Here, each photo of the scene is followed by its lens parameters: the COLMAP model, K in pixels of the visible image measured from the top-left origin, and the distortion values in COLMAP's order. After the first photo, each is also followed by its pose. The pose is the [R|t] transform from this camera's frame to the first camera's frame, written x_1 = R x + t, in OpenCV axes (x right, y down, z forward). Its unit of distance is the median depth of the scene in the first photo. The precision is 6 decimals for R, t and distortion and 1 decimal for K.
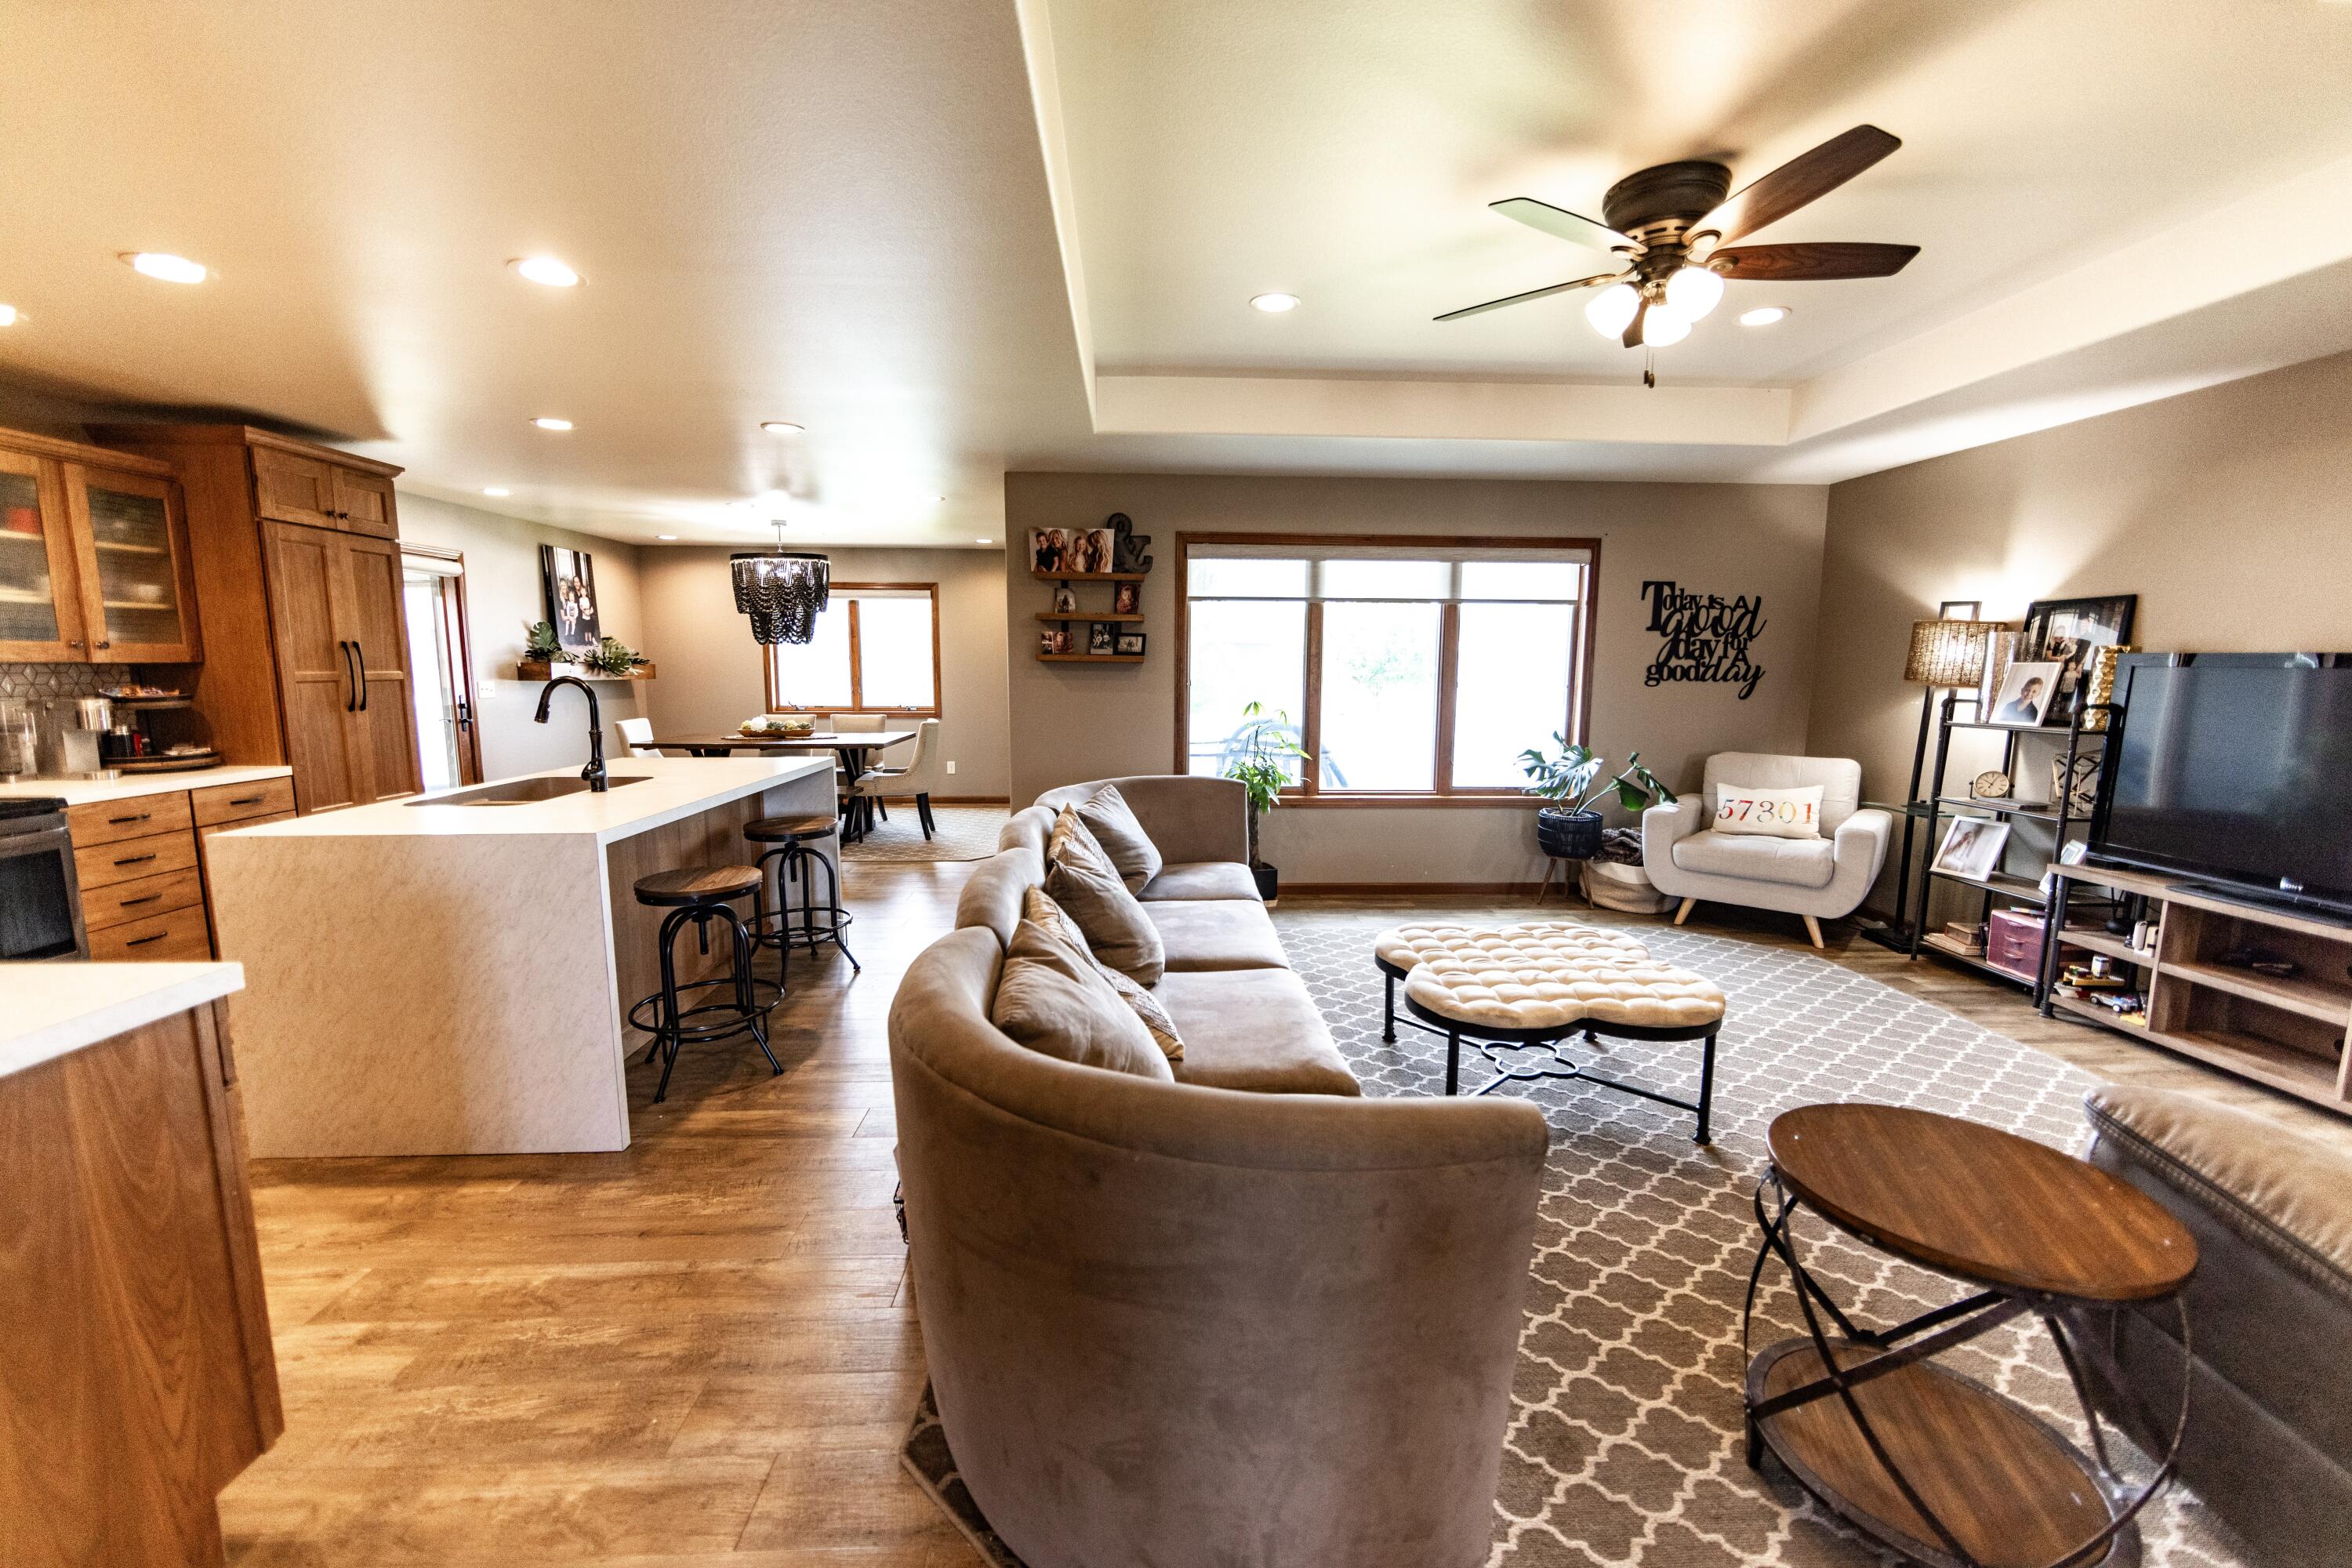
lens RADIAL K [[921.7, 0, 1175.0], [0, 921.7, 785.9], [0, 0, 1]] dist [-0.005544, 0.000330]
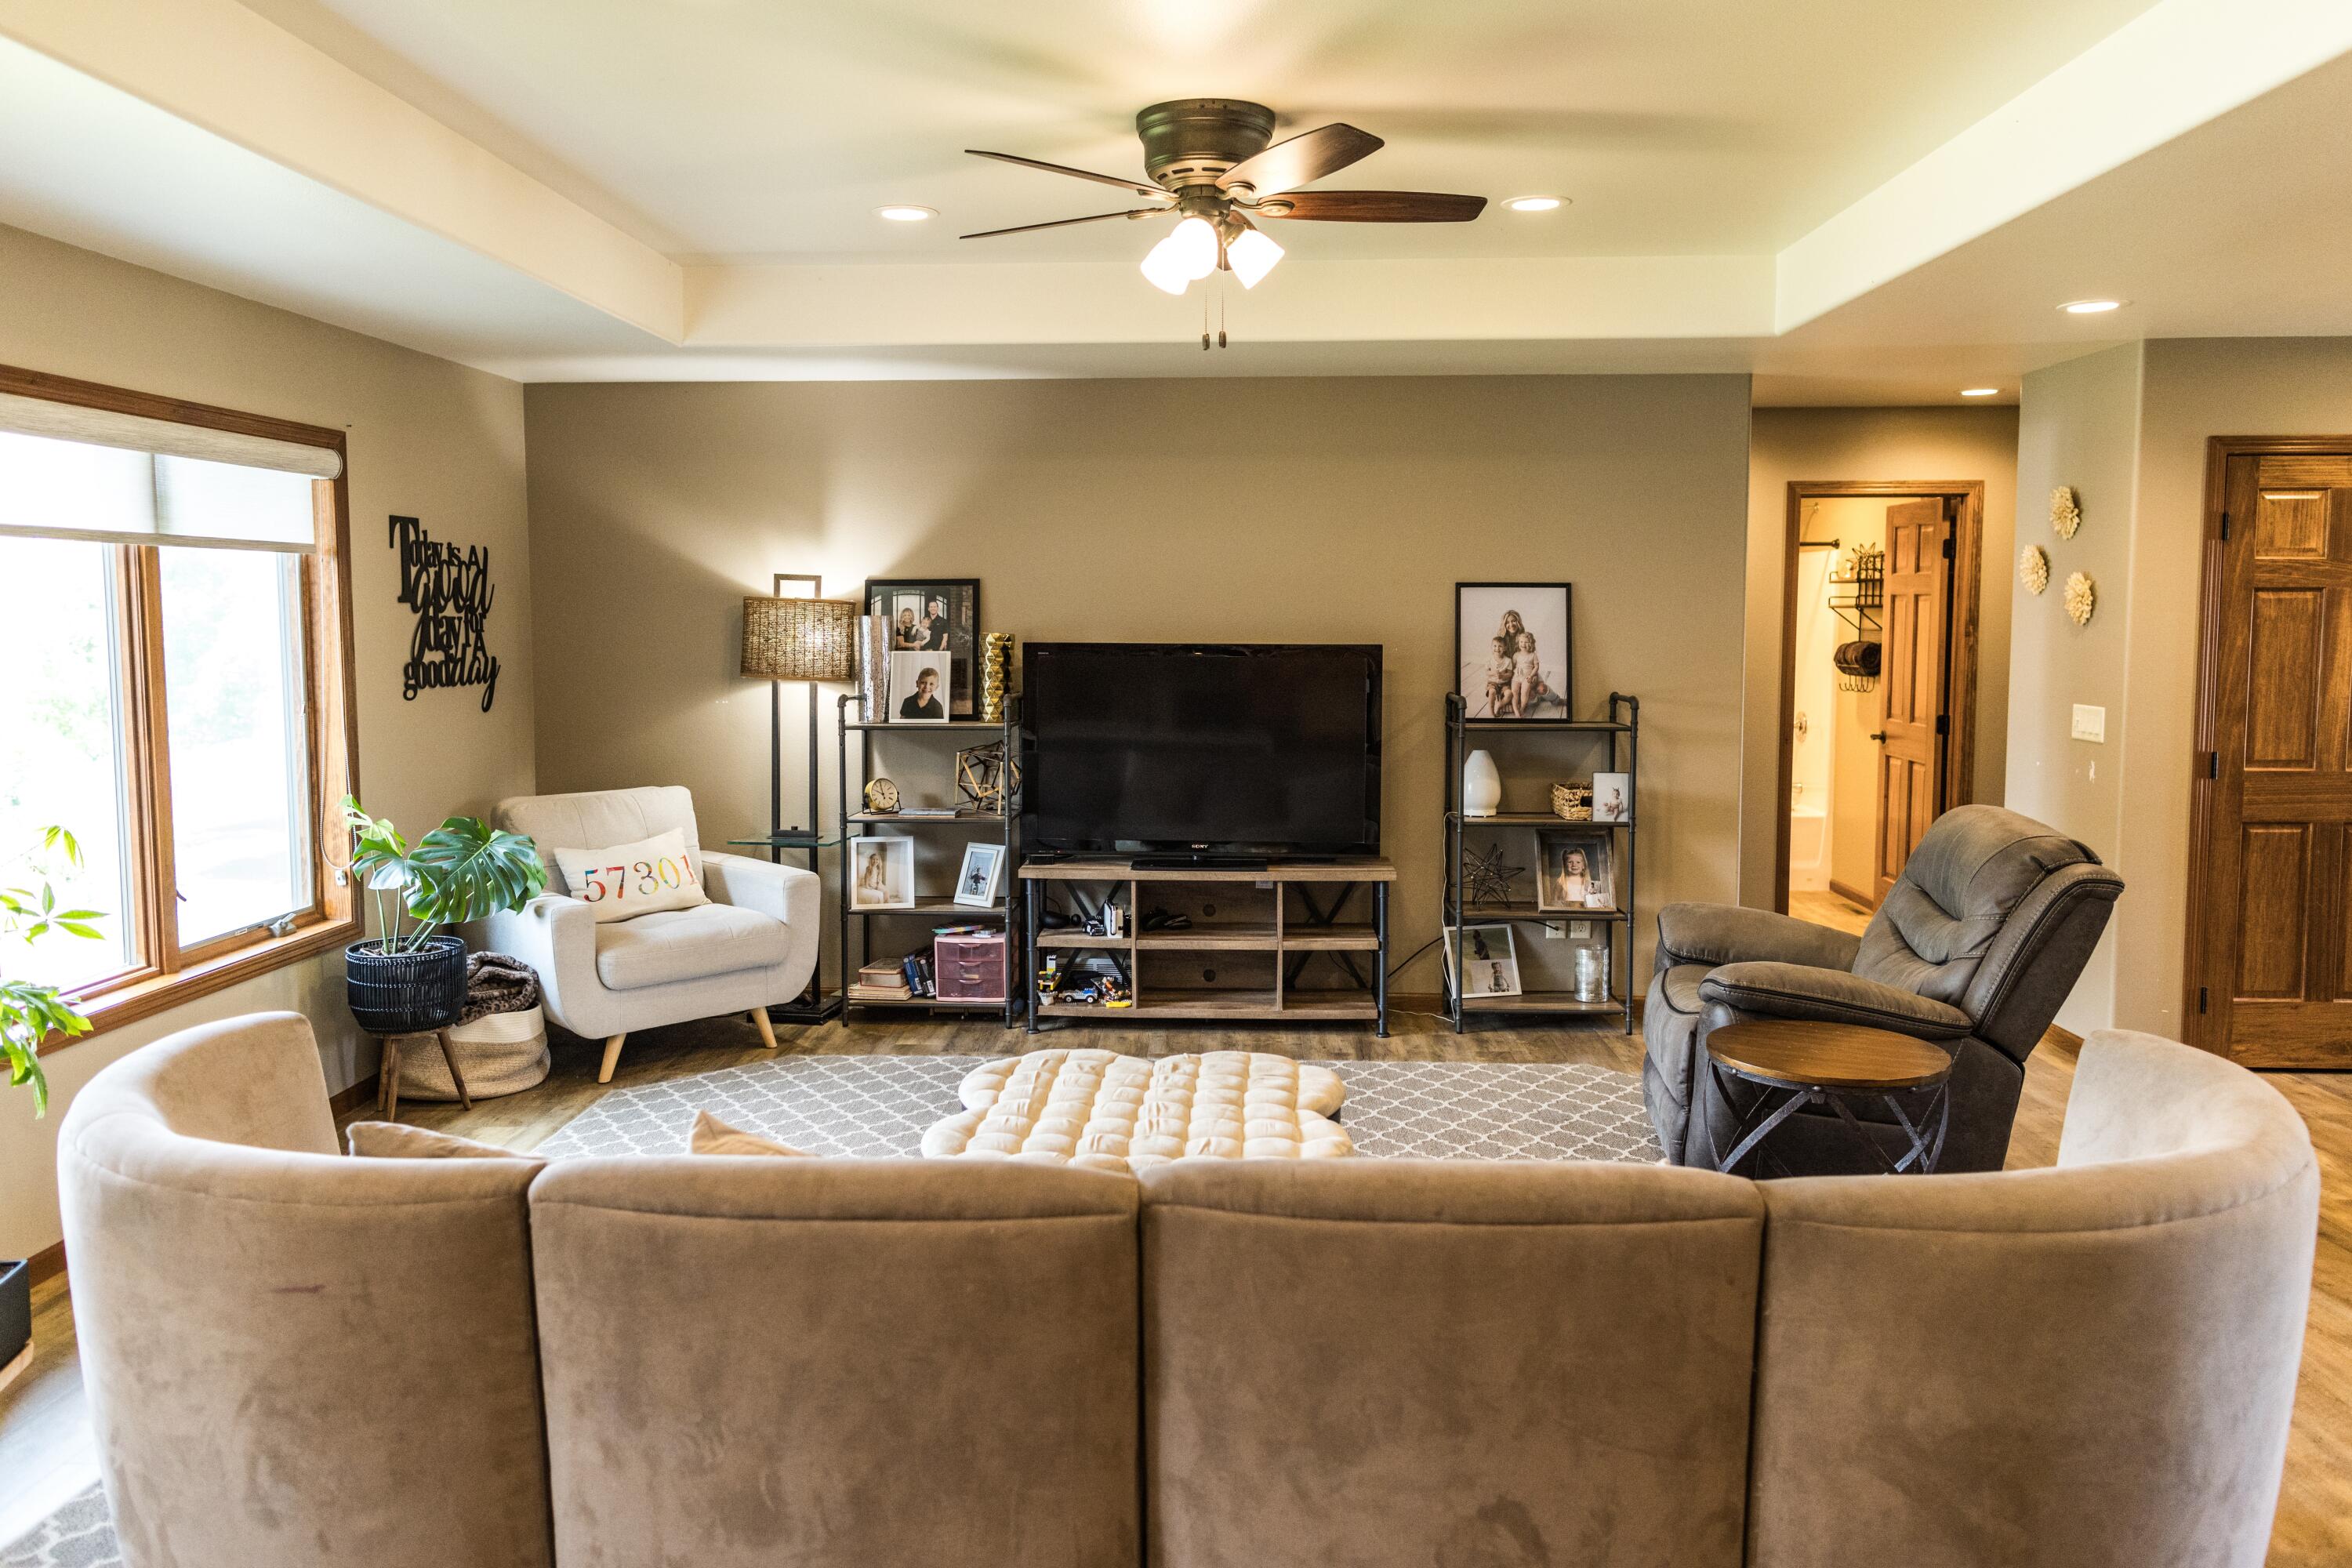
lens RADIAL K [[1661.1, 0, 1162.9], [0, 1661.1, 767.1], [0, 0, 1]] dist [-0.044308, -0.002194]
pose [[0.088327, -0.100230, 0.991036, -0.566388], [0.132103, 0.987315, 0.088079, -0.120755], [-0.987293, 0.123139, 0.100448, 0.564976]]
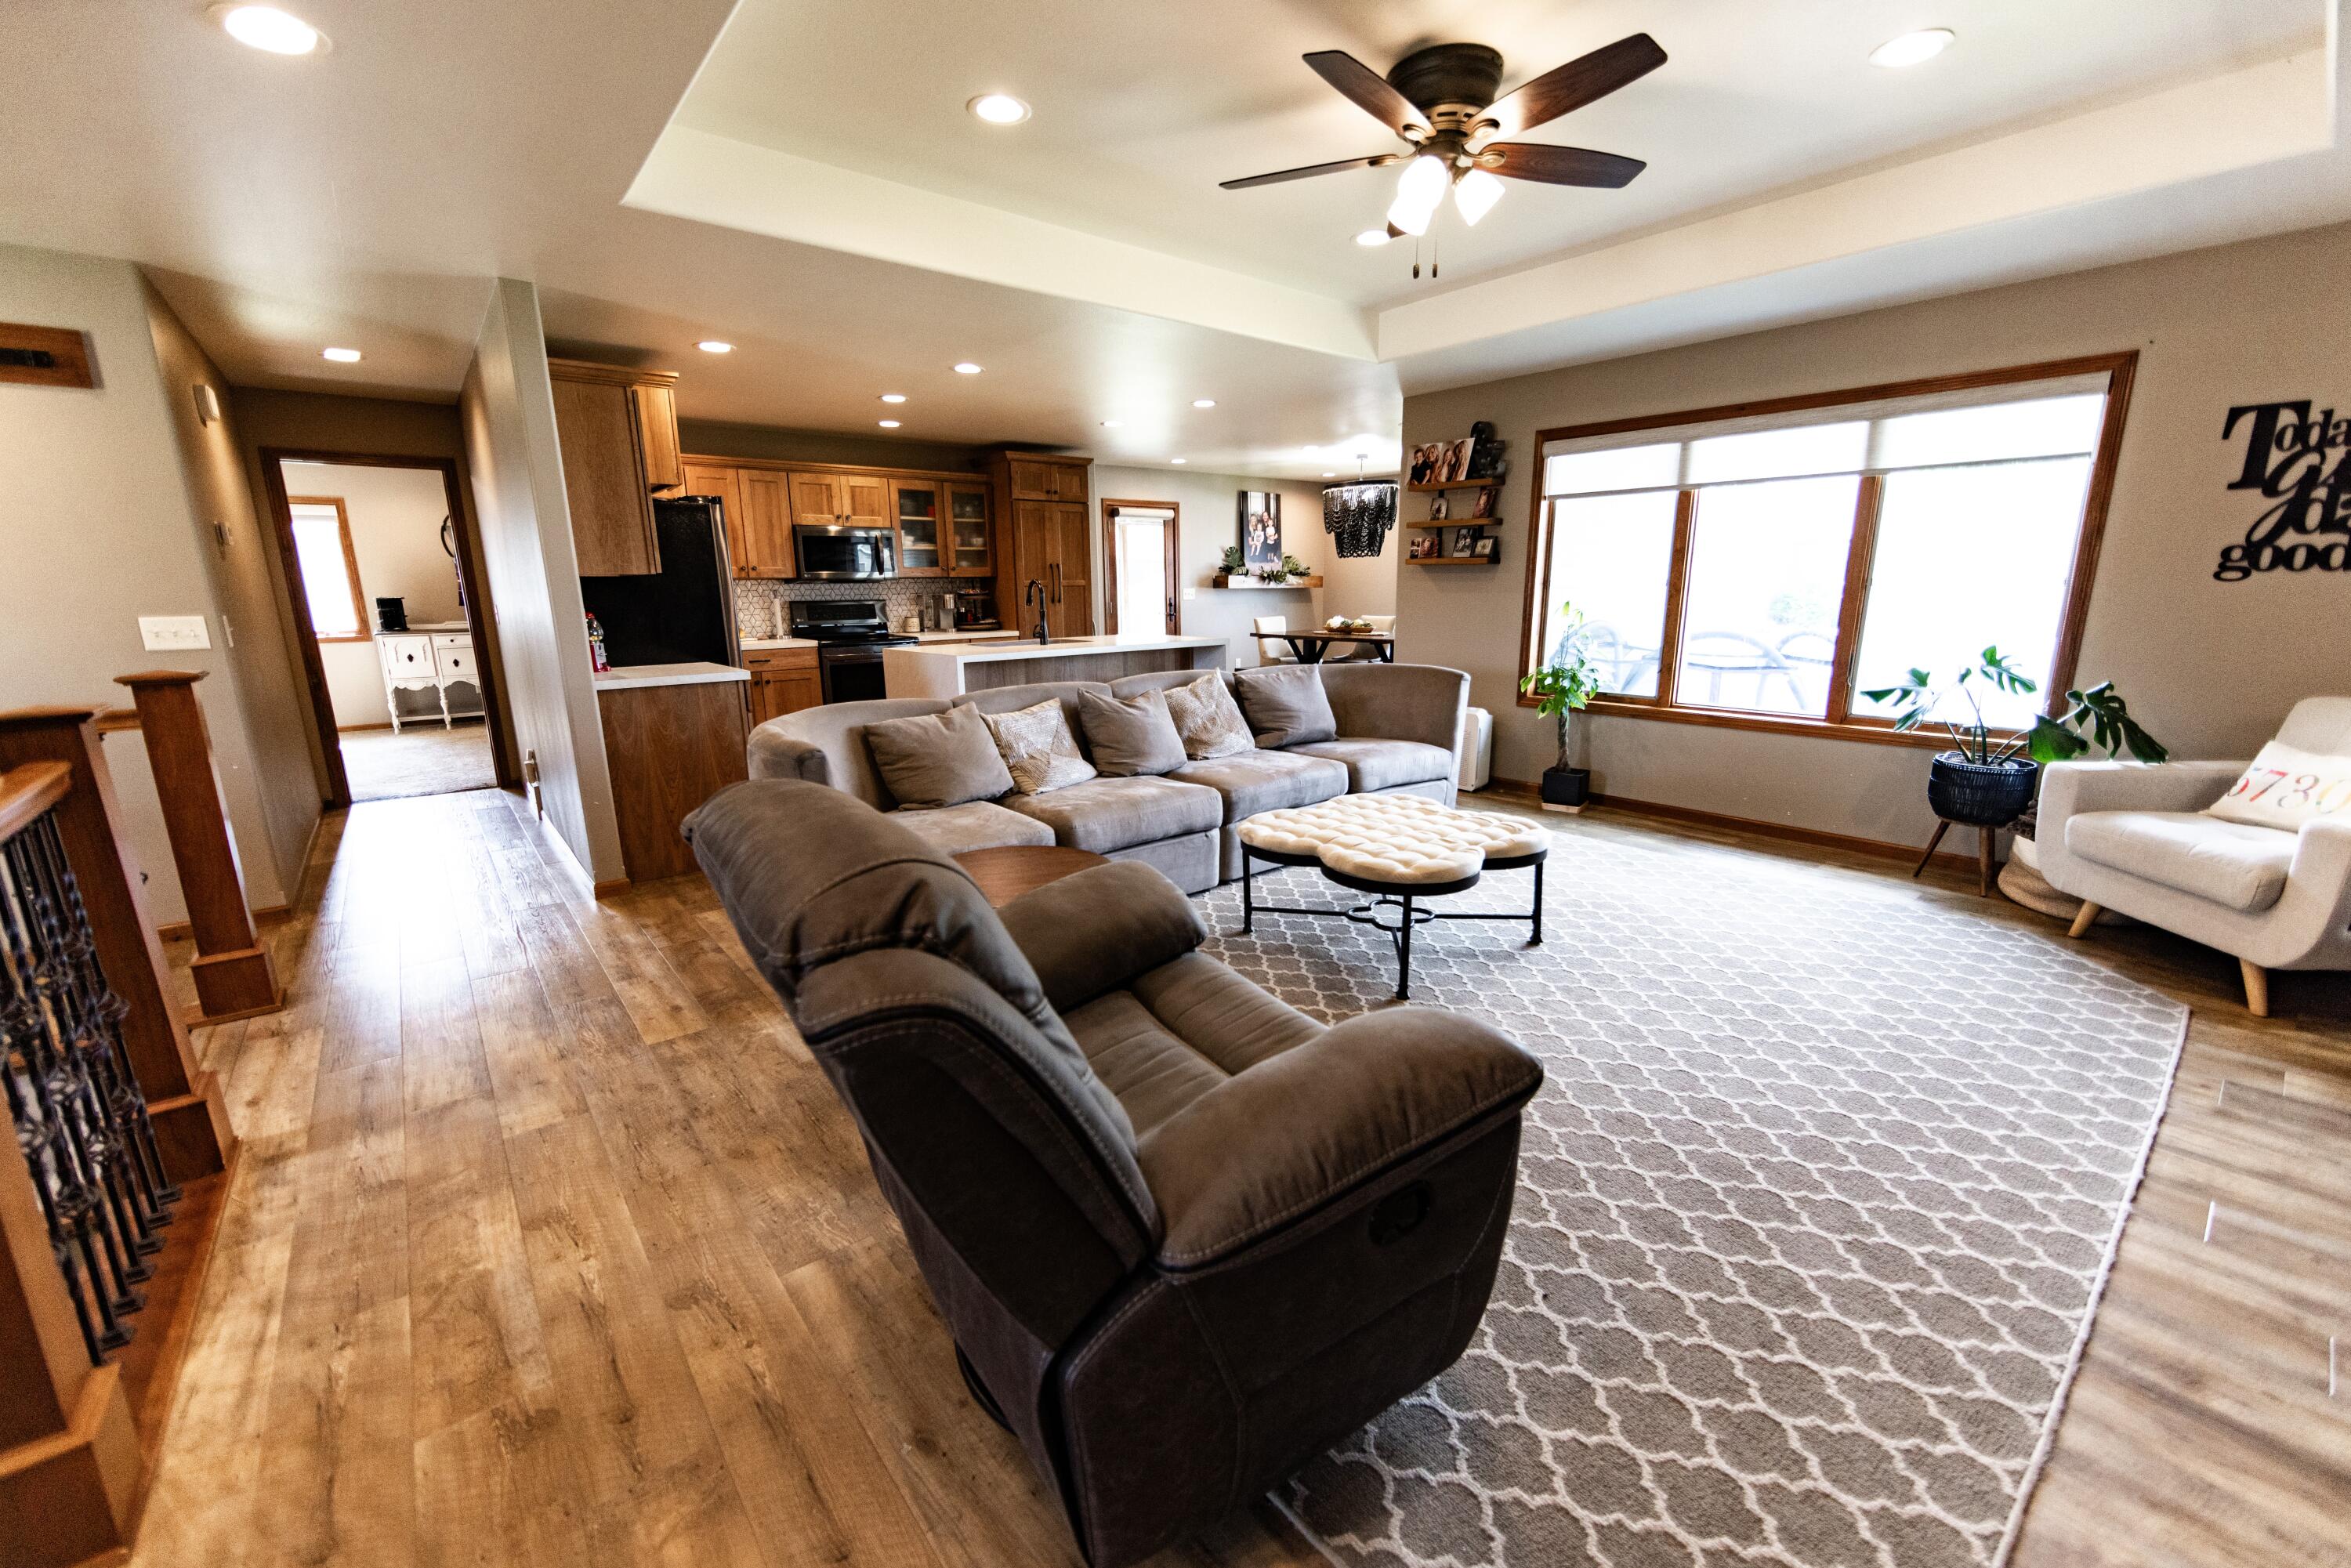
lens RADIAL K [[921.2, 0, 1180.4], [0, 921.2, 792.1], [0, 0, 1]] dist [-0.005544, 0.000330]
pose [[0.608569, 0.164269, -0.776311, 0.746000], [-0.089228, 0.986299, 0.138756, 0.012155], [0.788468, -0.015174, 0.614888, 0.078281]]
